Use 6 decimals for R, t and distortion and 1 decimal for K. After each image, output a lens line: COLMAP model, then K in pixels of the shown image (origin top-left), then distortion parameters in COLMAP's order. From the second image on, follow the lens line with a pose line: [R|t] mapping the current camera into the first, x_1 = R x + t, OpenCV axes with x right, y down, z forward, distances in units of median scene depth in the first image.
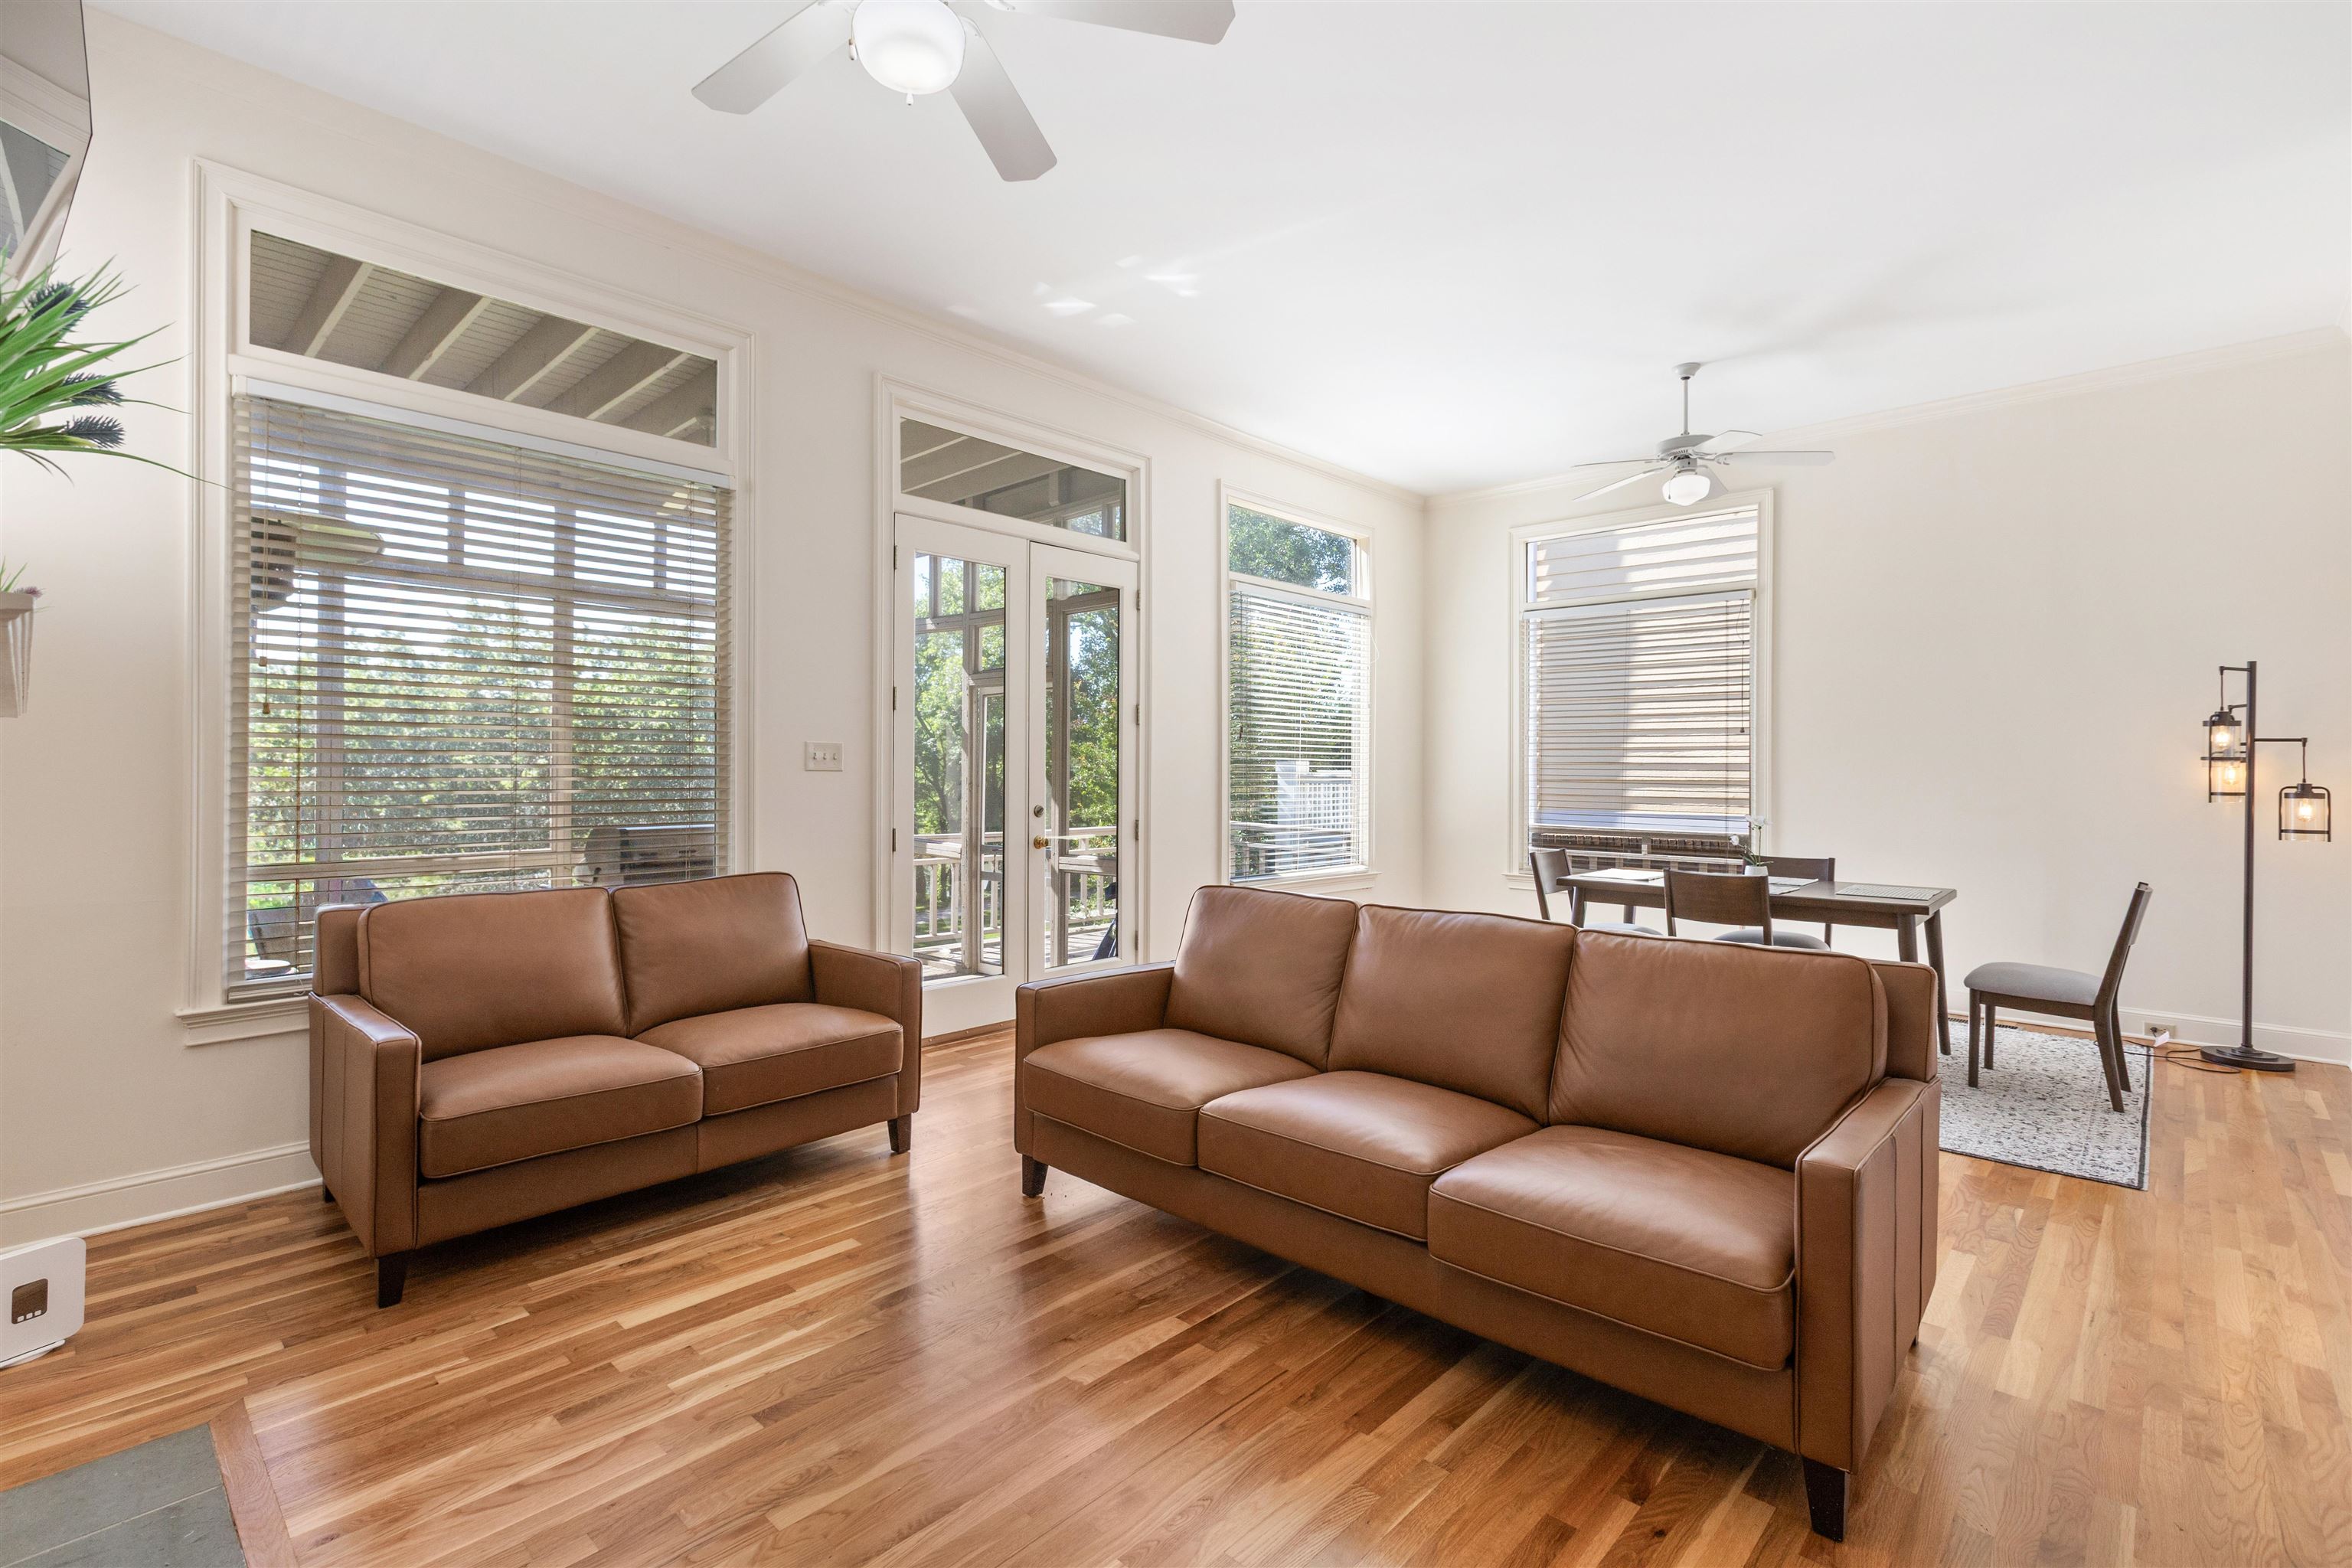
lens RADIAL K [[1061.3, 0, 1167.7], [0, 1061.3, 770.6], [0, 0, 1]] dist [0.001537, 0.000025]
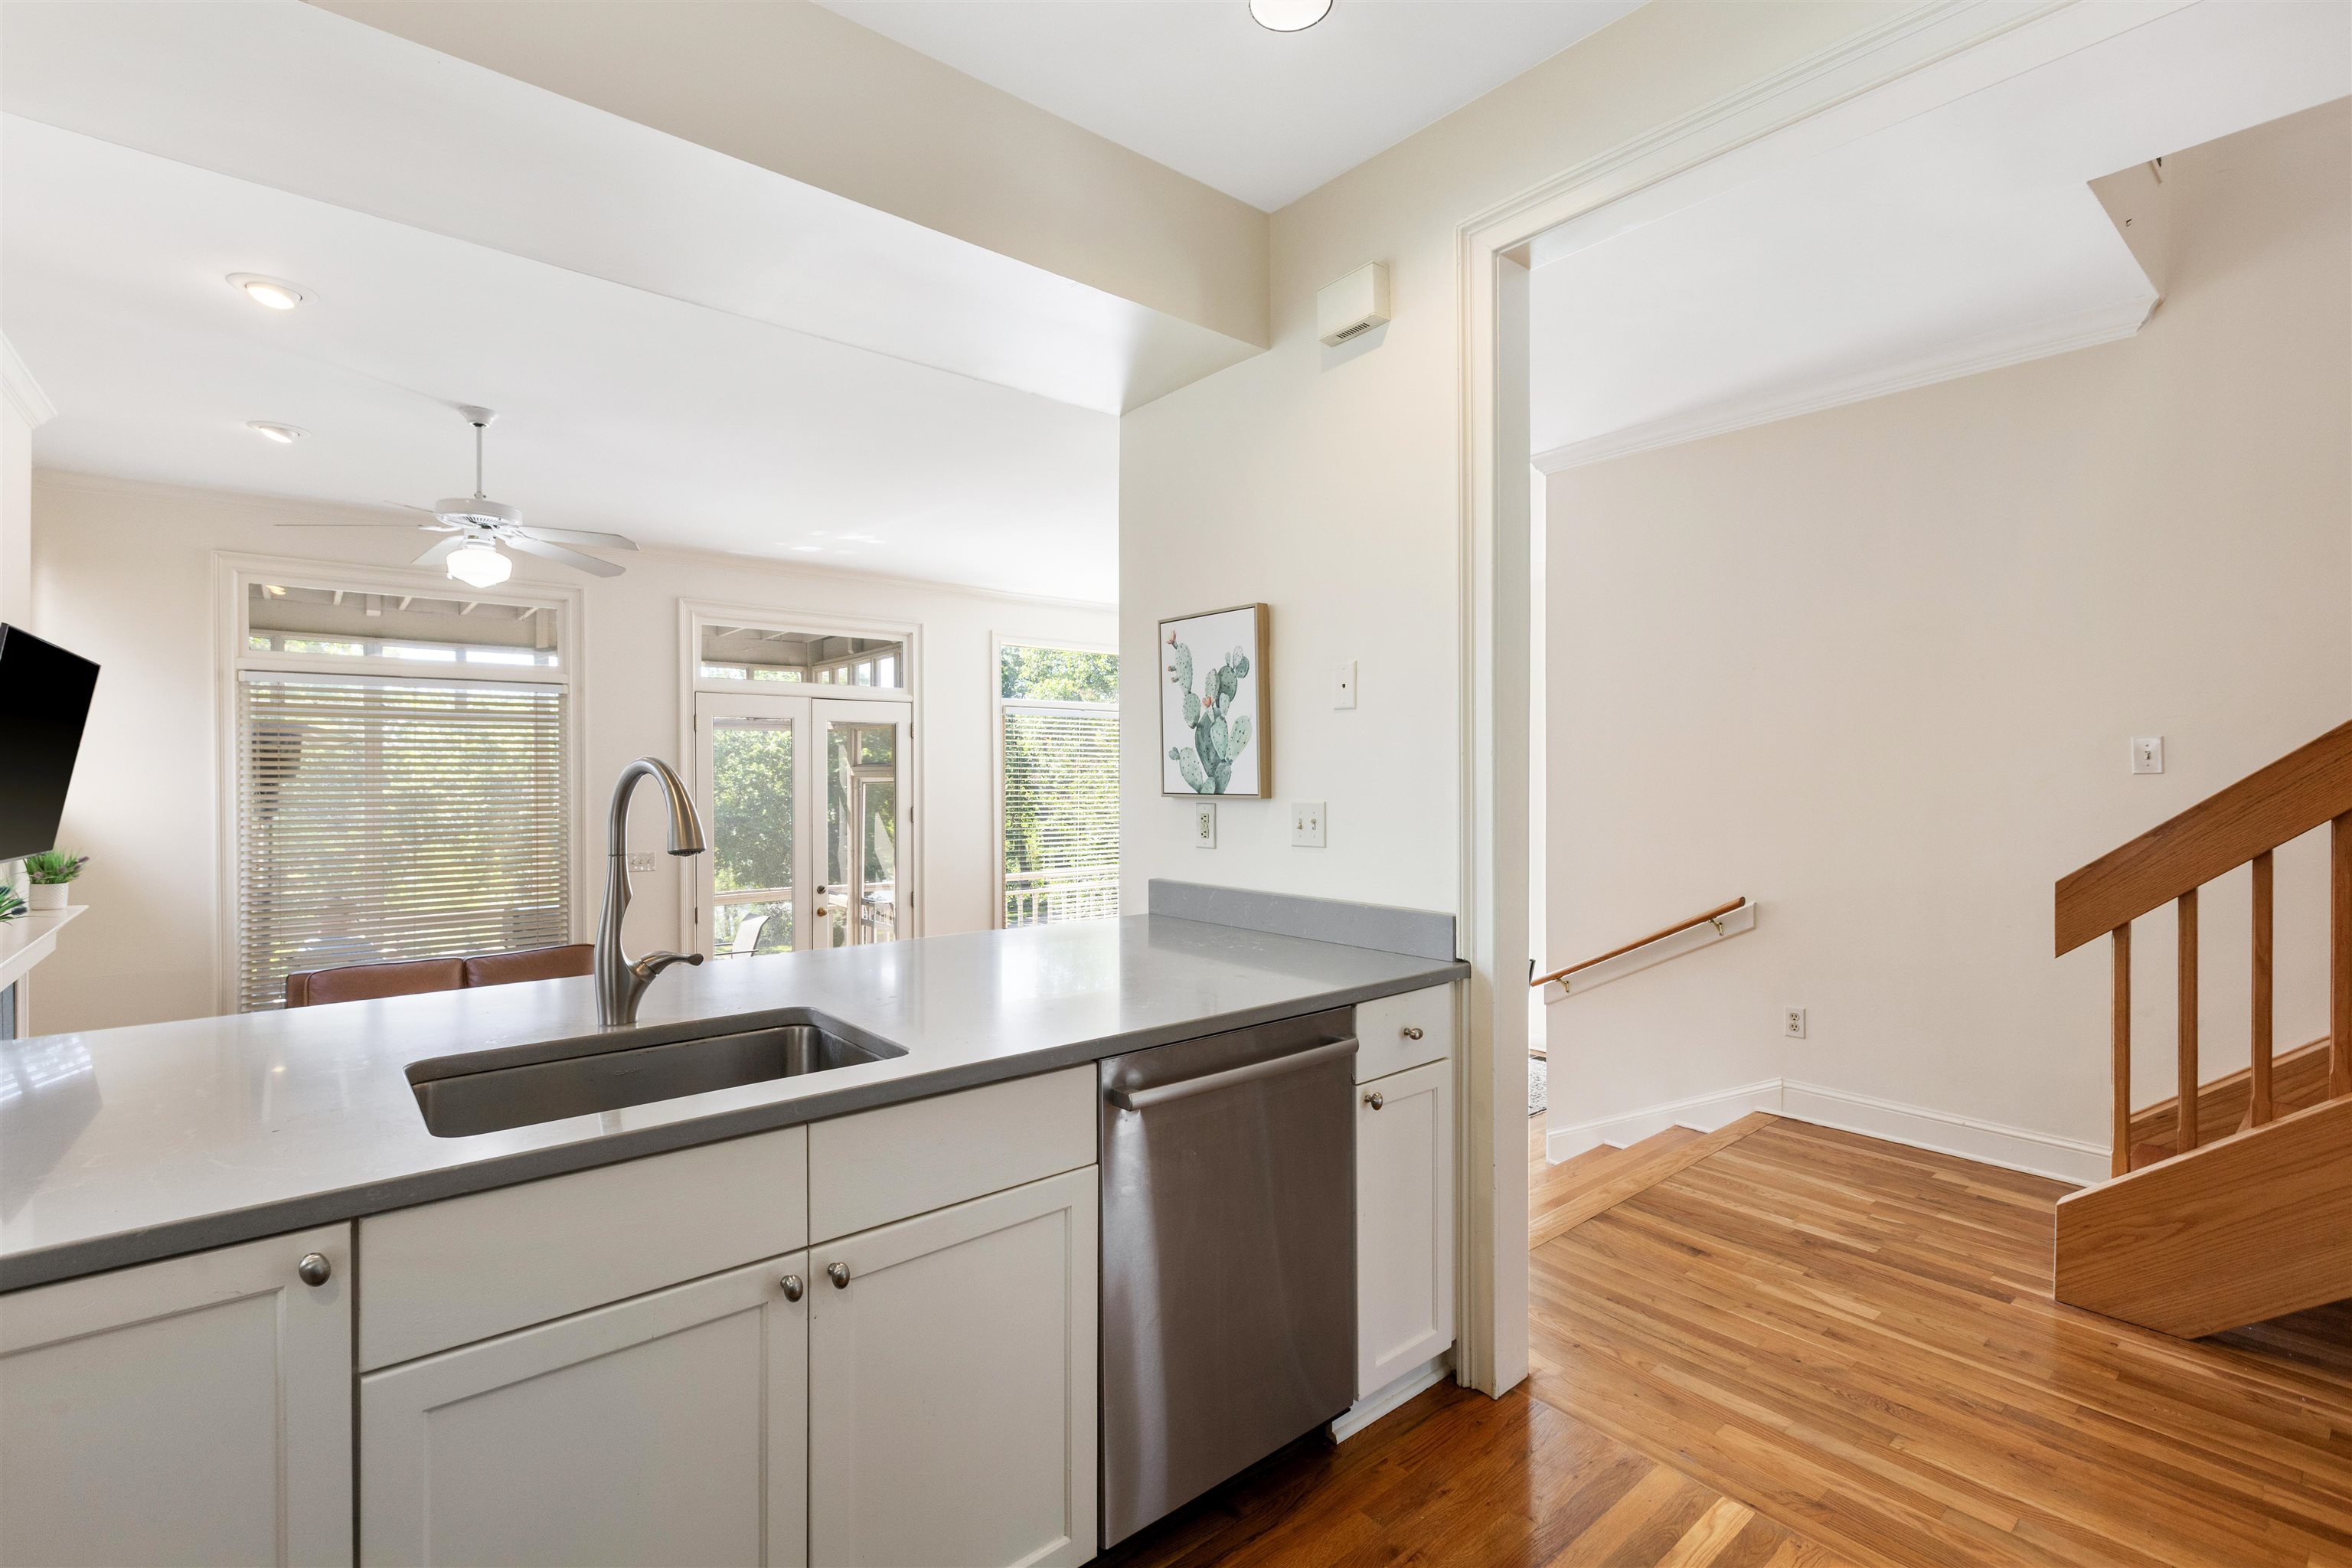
lens RADIAL K [[1050.7, 0, 1176.0], [0, 1050.7, 784.0], [0, 0, 1]] dist [-0.001366, -0.000080]
pose [[0.993454, -0.007560, -0.113985, 0.987921], [0.007939, 0.999964, 0.002871, -0.199219], [0.113959, -0.003757, 0.993478, -0.638585]]
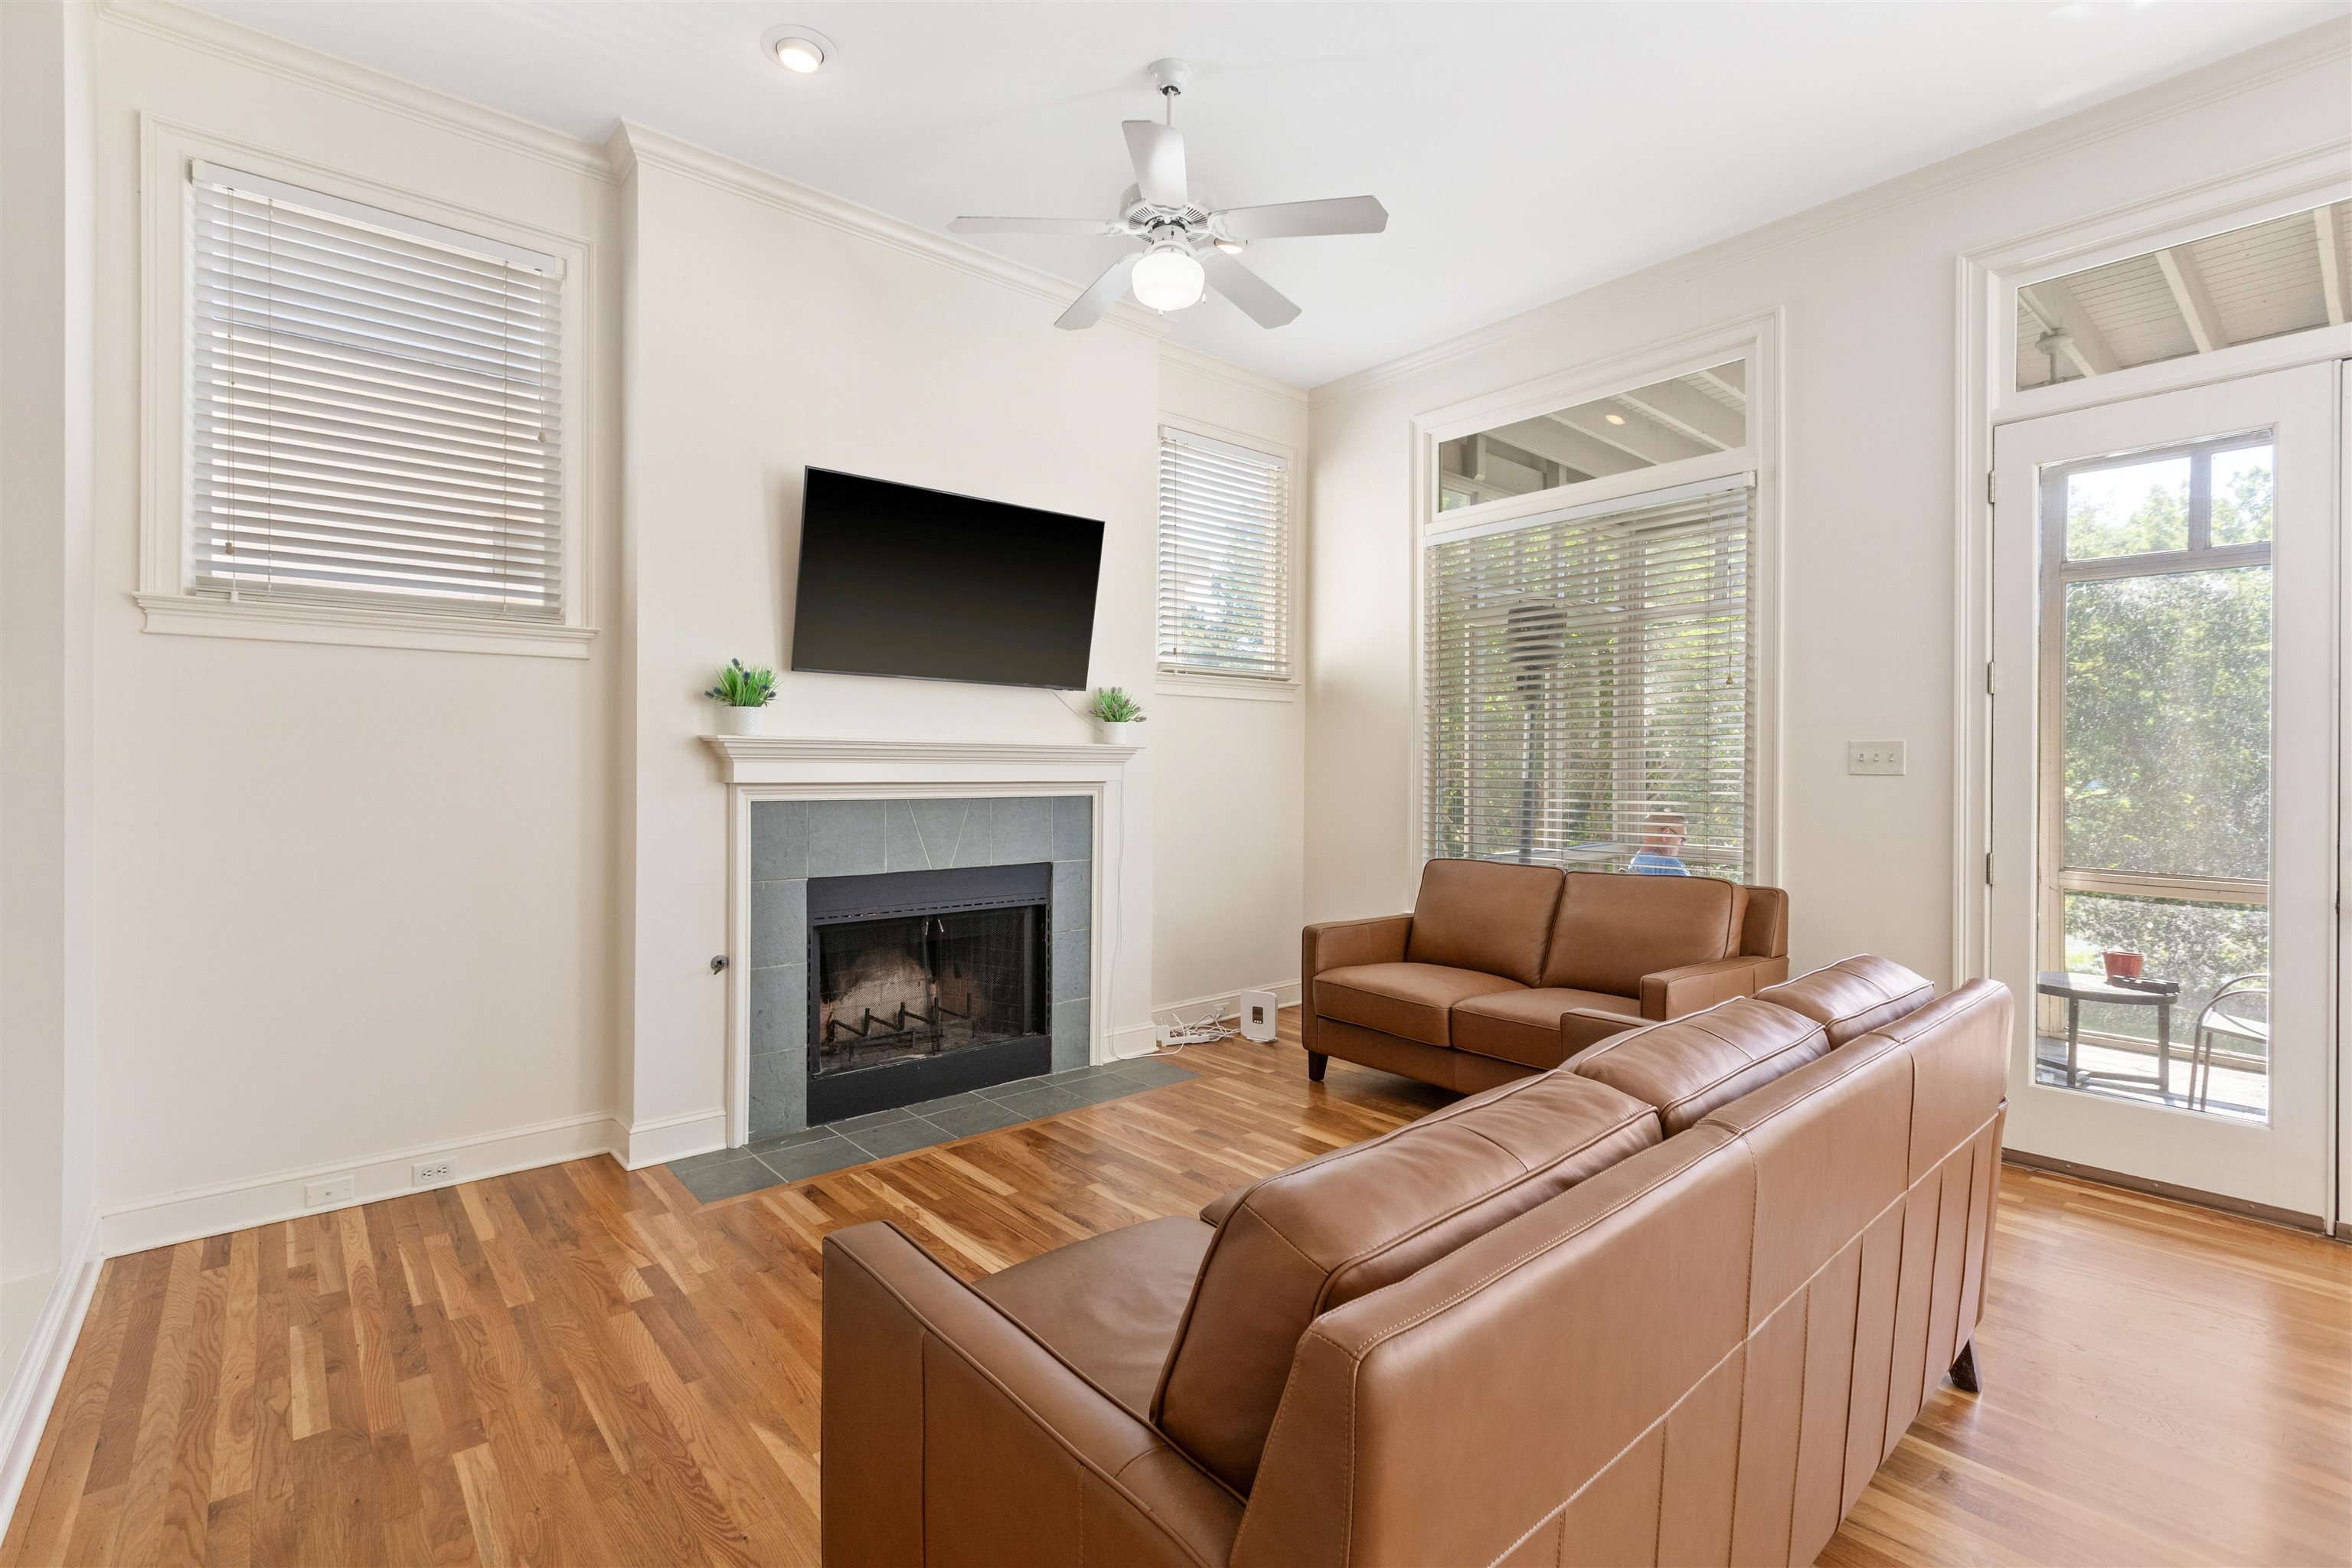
lens RADIAL K [[1061.3, 0, 1167.7], [0, 1061.3, 770.6], [0, 0, 1]] dist [0.001537, 0.000025]
pose [[-0.103532, -0.006015, -0.994608, 0.939381], [-0.008177, 0.999953, -0.005197, 0.009267], [0.994592, 0.007595, -0.103577, 0.872510]]
